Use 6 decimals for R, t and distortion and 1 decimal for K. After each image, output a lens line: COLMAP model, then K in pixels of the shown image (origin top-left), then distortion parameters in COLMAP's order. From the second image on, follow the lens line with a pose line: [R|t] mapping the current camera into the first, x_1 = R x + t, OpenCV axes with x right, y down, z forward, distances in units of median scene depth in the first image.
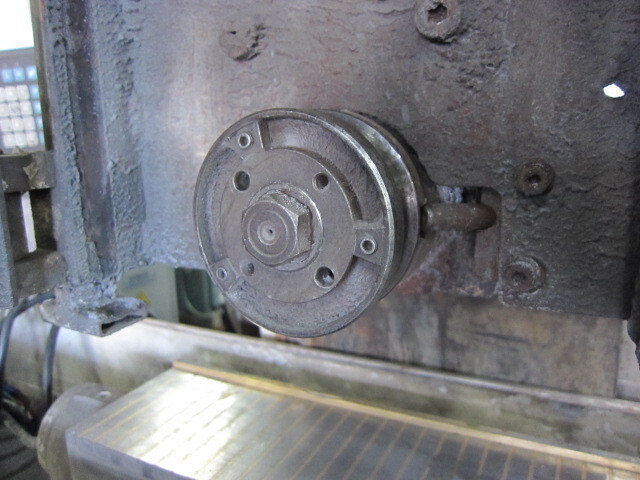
lens RADIAL K [[532.1, 0, 320.0], [0, 532.1, 240.0], [0, 0, 1]] dist [-0.053967, 0.010894]
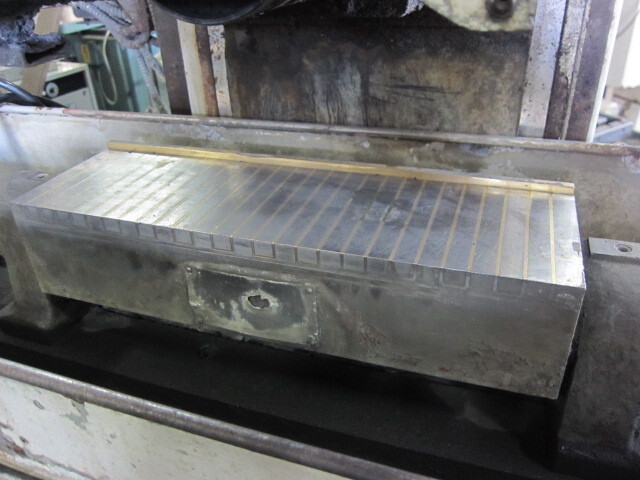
lens RADIAL K [[532.1, 0, 320.0], [0, 532.1, 240.0], [0, 0, 1]] dist [-0.053967, 0.010894]
pose [[0.991645, -0.072919, 0.106410, 0.009422], [0.036554, 0.949932, 0.310310, 0.138632], [-0.123710, -0.303827, 0.944661, -0.079586]]
